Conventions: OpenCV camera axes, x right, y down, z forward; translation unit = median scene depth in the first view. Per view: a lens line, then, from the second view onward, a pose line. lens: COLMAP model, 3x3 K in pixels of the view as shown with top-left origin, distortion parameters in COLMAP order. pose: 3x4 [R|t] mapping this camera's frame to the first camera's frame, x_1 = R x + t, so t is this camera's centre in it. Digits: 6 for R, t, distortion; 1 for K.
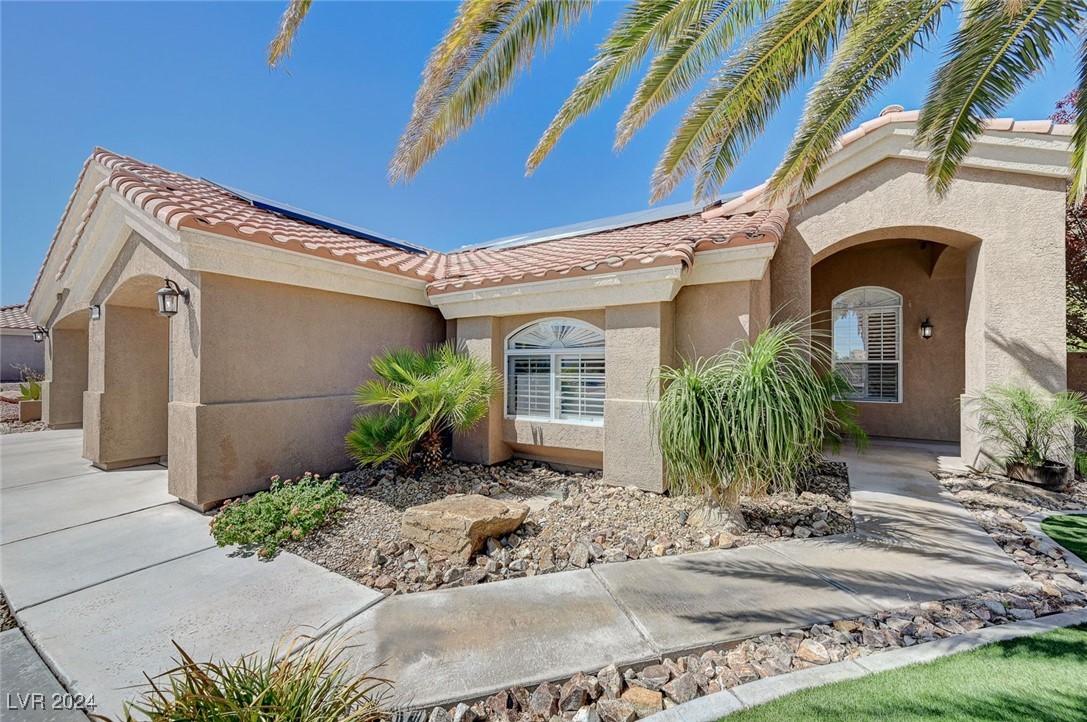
lens RADIAL K [[429.8, 0, 544.7], [0, 429.8, 362.0], [0, 0, 1]] dist [-0.000236, 0.000049]
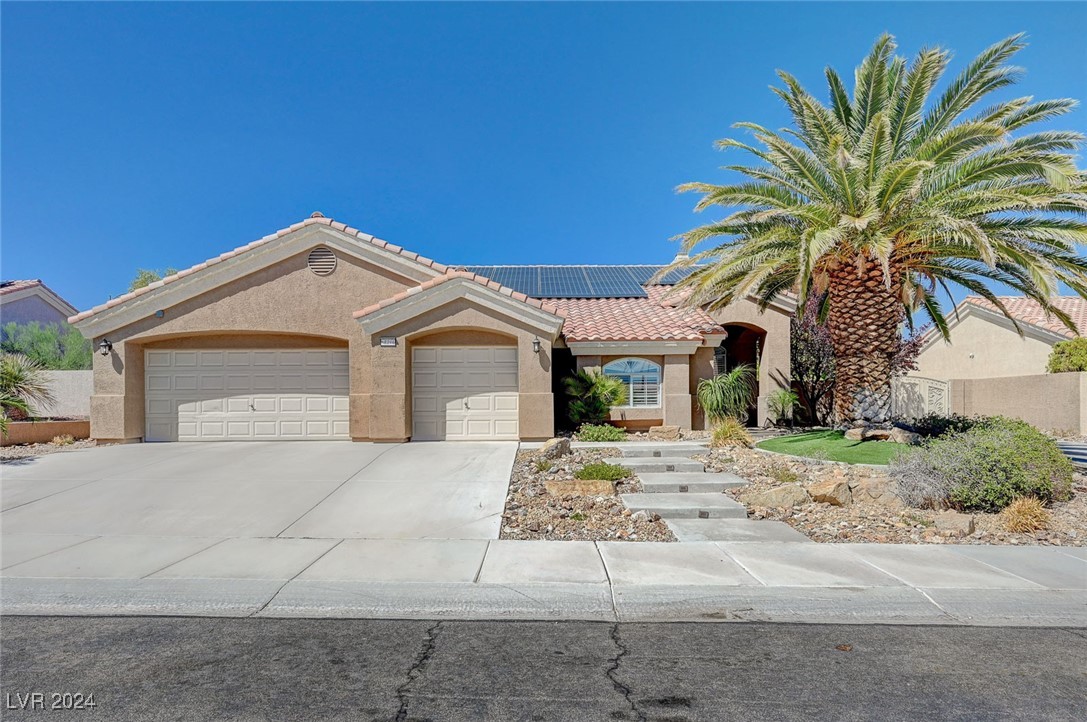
lens RADIAL K [[607.9, 0, 532.9], [0, 607.9, 401.1], [0, 0, 1]] dist [0.006355, 0.001549]
pose [[0.855335, -0.002981, 0.518067, -1.899861], [0.006130, 0.999972, -0.004368, 0.115399], [-0.518039, 0.006911, 0.855329, -1.254727]]
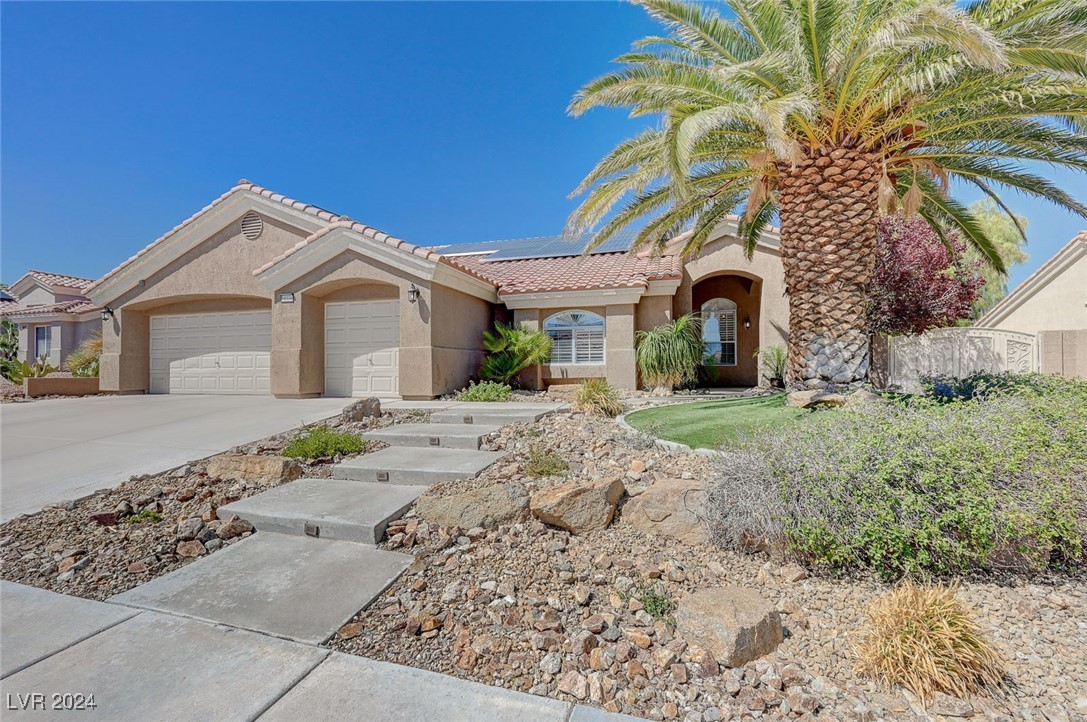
lens RADIAL K [[468.8, 0, 537.2], [0, 468.8, 359.3], [0, 0, 1]] dist [0.000024, 0.000010]
pose [[0.967422, -0.000458, 0.253169, -0.656723], [0.005582, 0.999794, -0.019521, 0.152668], [-0.253107, 0.020298, 0.967225, -0.955019]]
